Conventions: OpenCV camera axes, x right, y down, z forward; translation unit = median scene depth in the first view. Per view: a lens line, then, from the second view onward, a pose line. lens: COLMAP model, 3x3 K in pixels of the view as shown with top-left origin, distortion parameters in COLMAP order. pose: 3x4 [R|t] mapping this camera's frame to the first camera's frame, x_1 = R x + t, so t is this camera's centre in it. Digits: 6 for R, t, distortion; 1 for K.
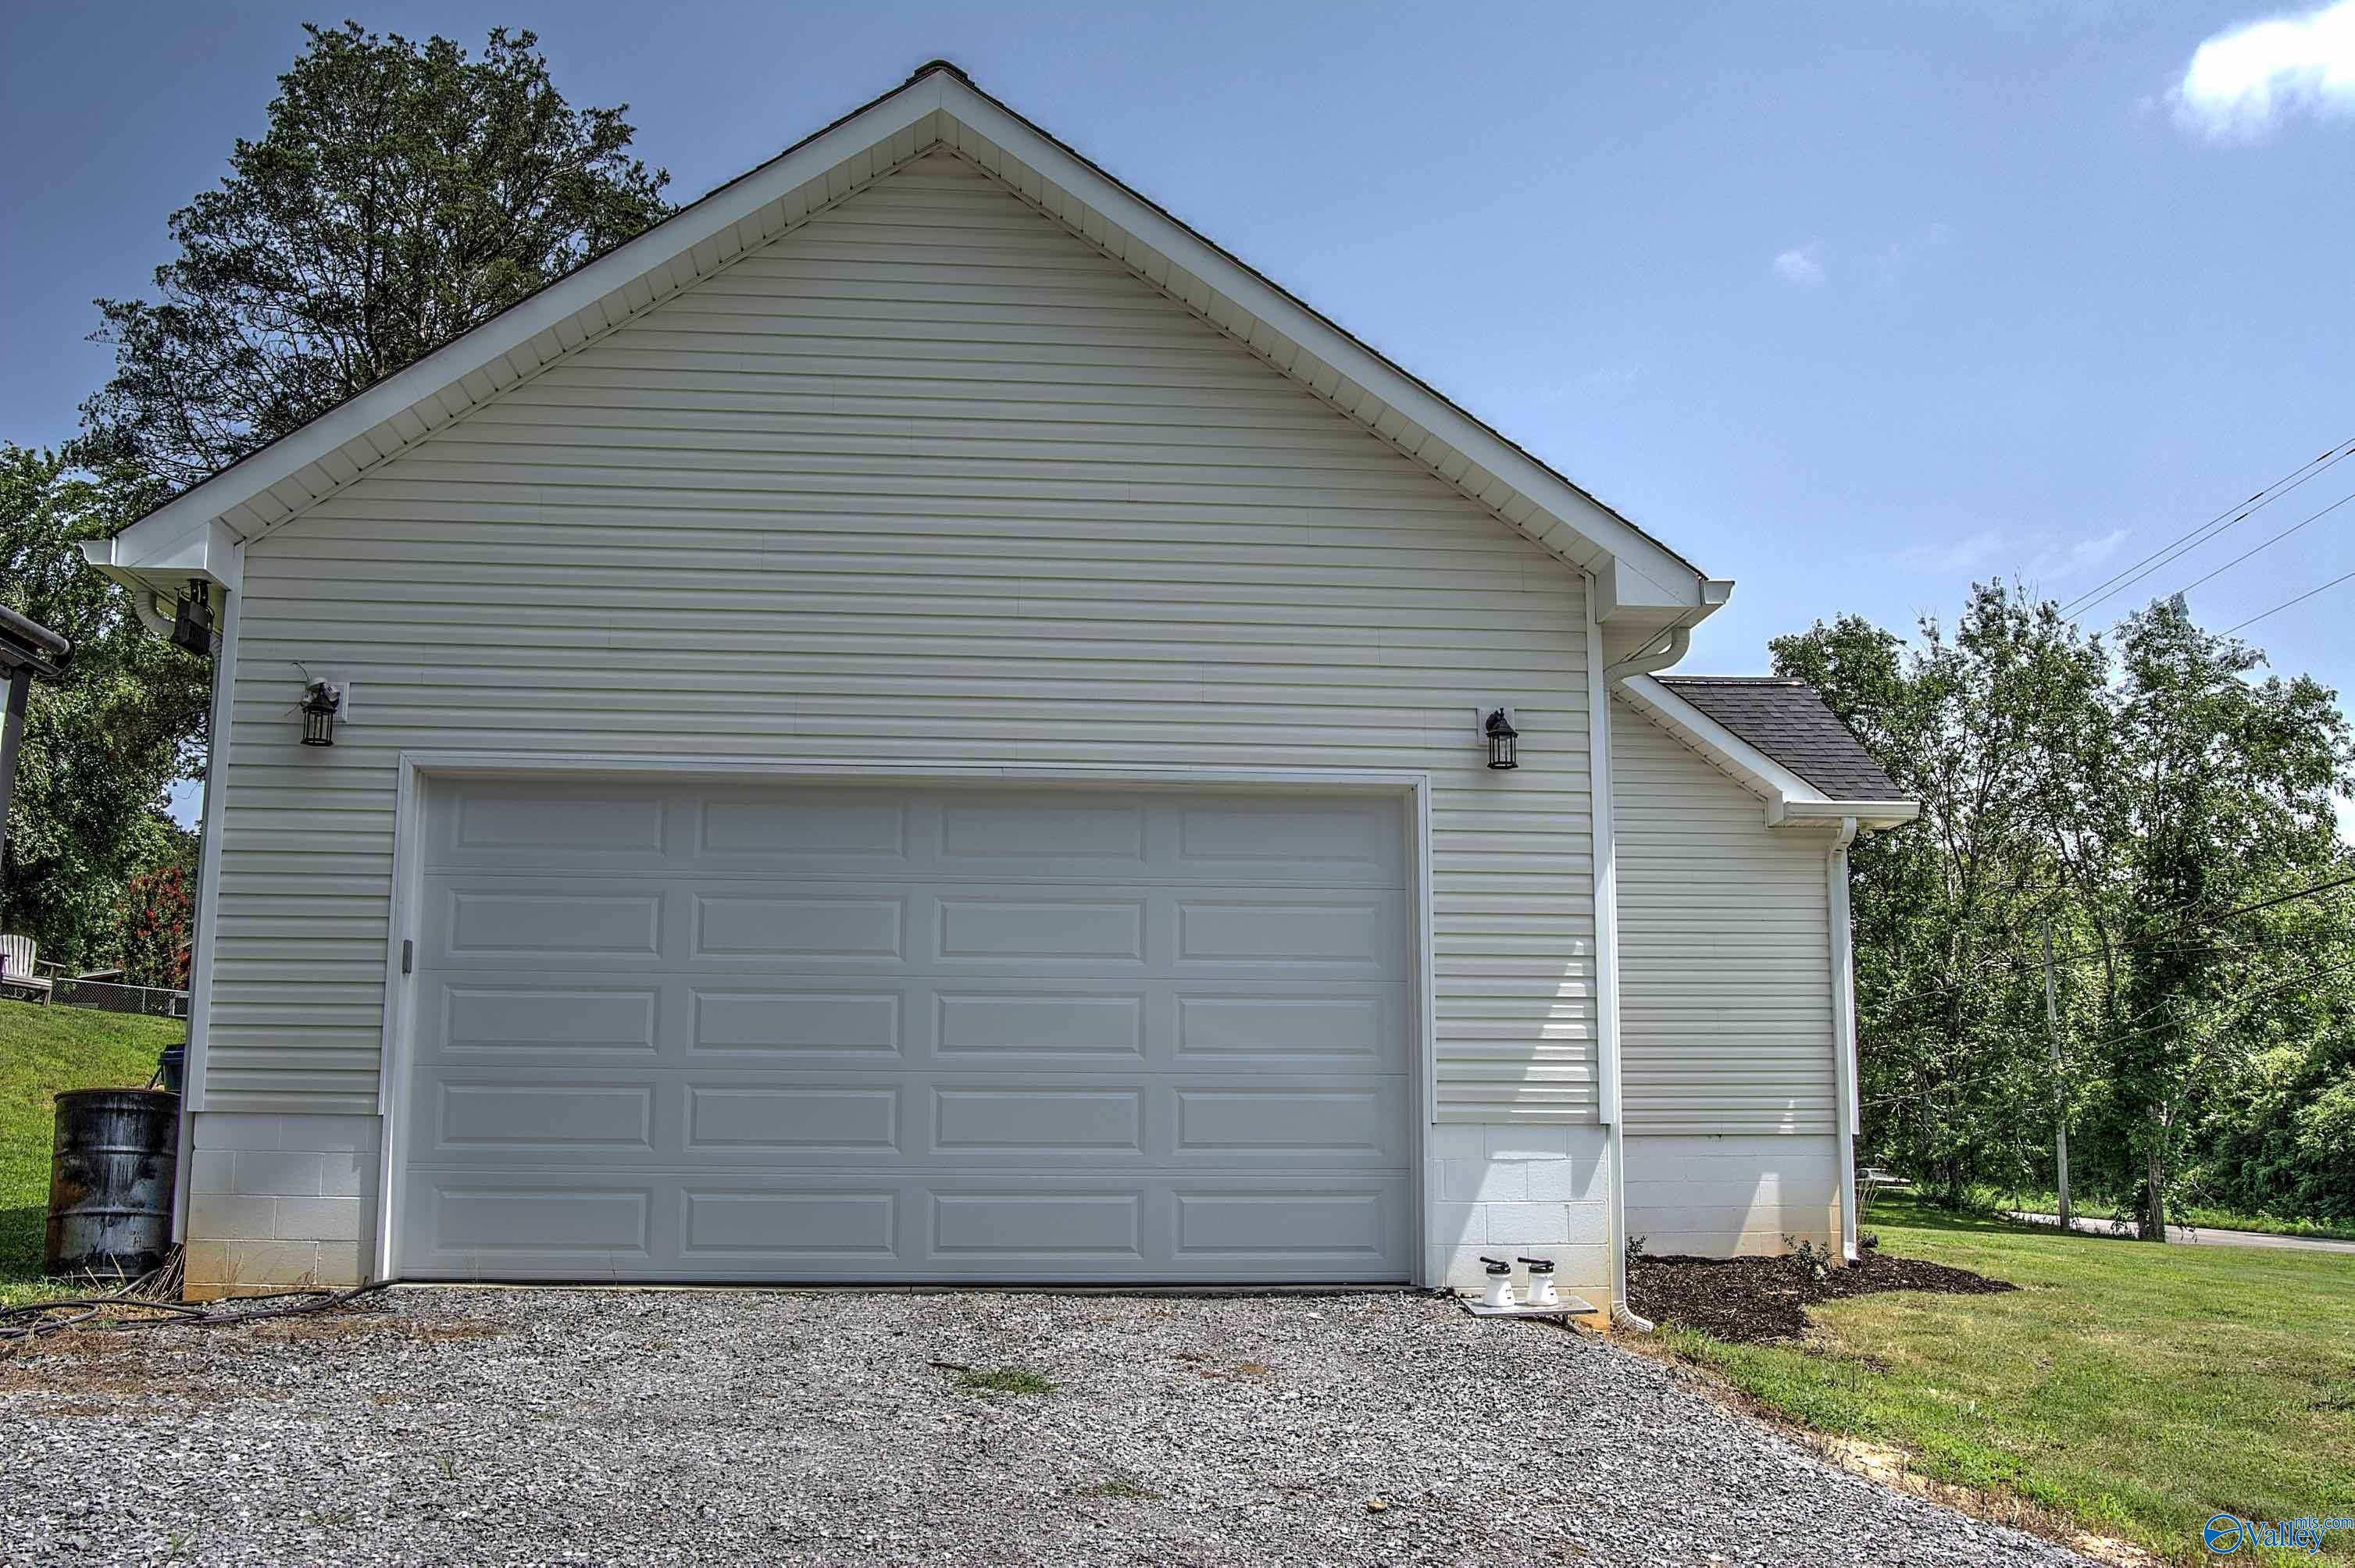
lens RADIAL K [[2115.0, 0, 1177.5], [0, 2115.0, 784.0], [0, 0, 1]] dist [-0.013784, -0.005847]
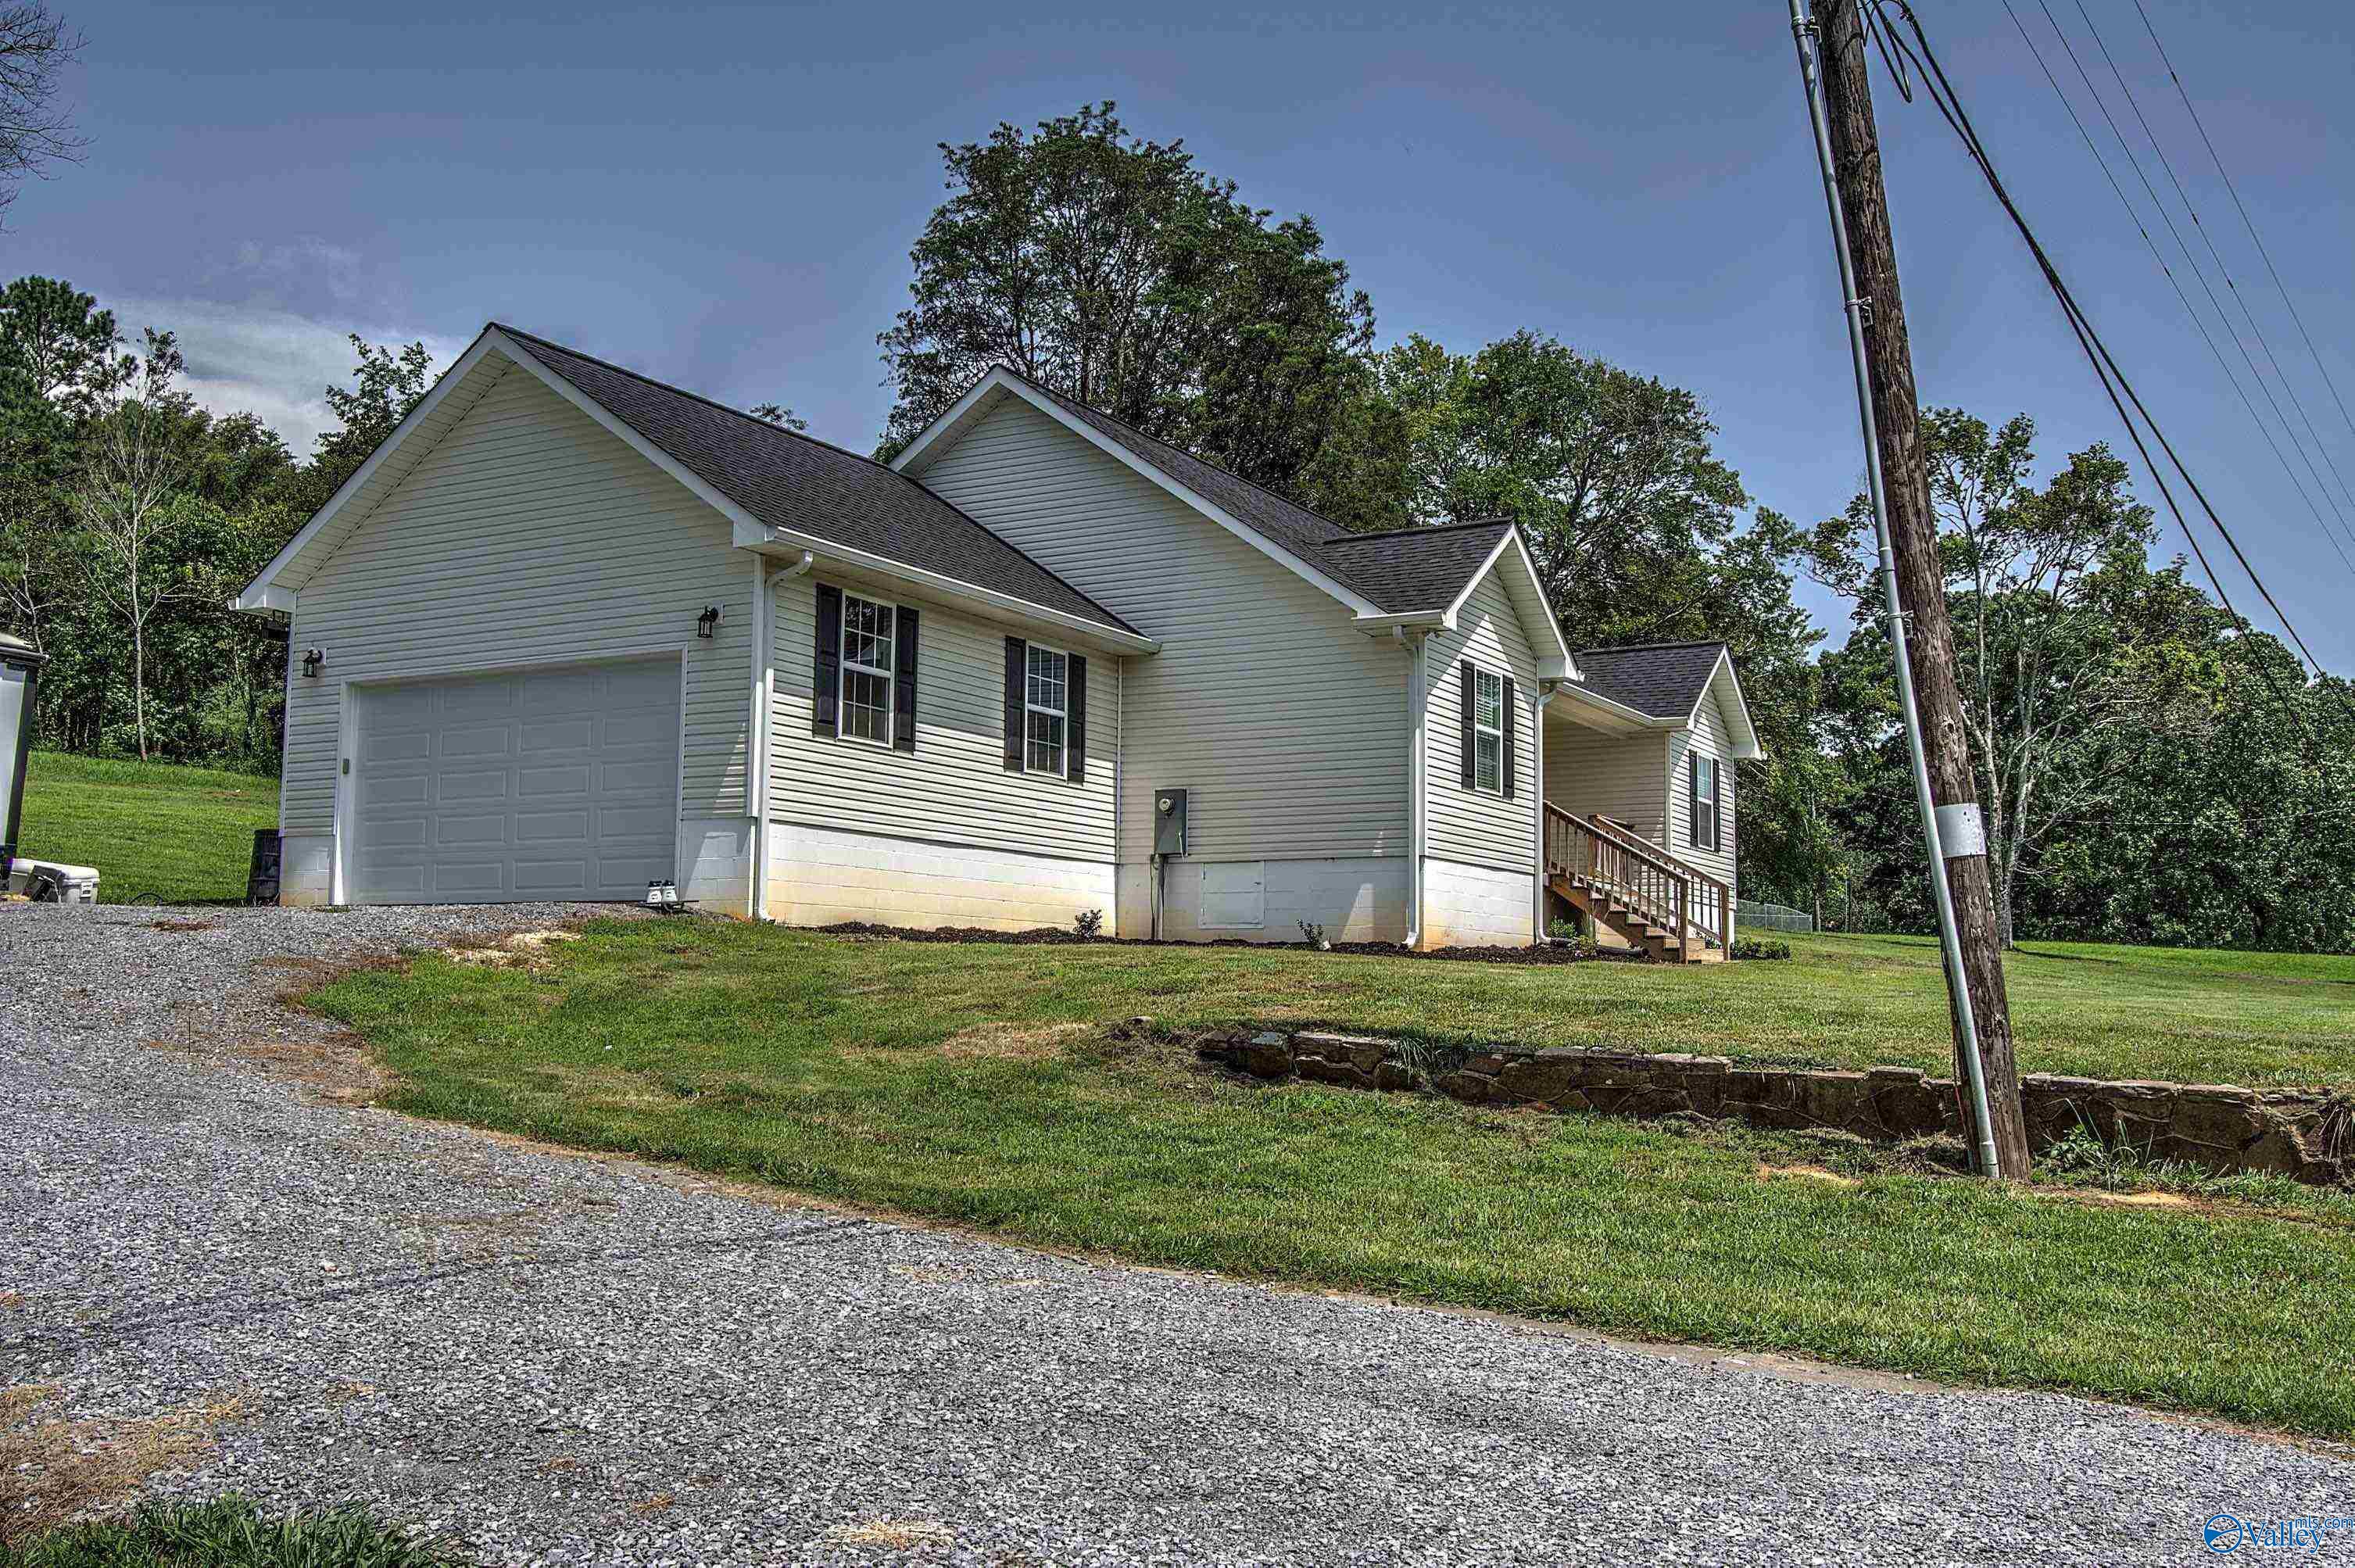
lens RADIAL K [[2115.3, 0, 1177.5], [0, 2115.3, 784.0], [0, 0, 1]] dist [-0.013784, -0.005847]
pose [[0.831056, -0.052611, -0.553695, 1.609733], [0.085924, 0.995709, 0.034355, 0.098278], [0.549512, -0.076127, 0.832011, -0.397529]]
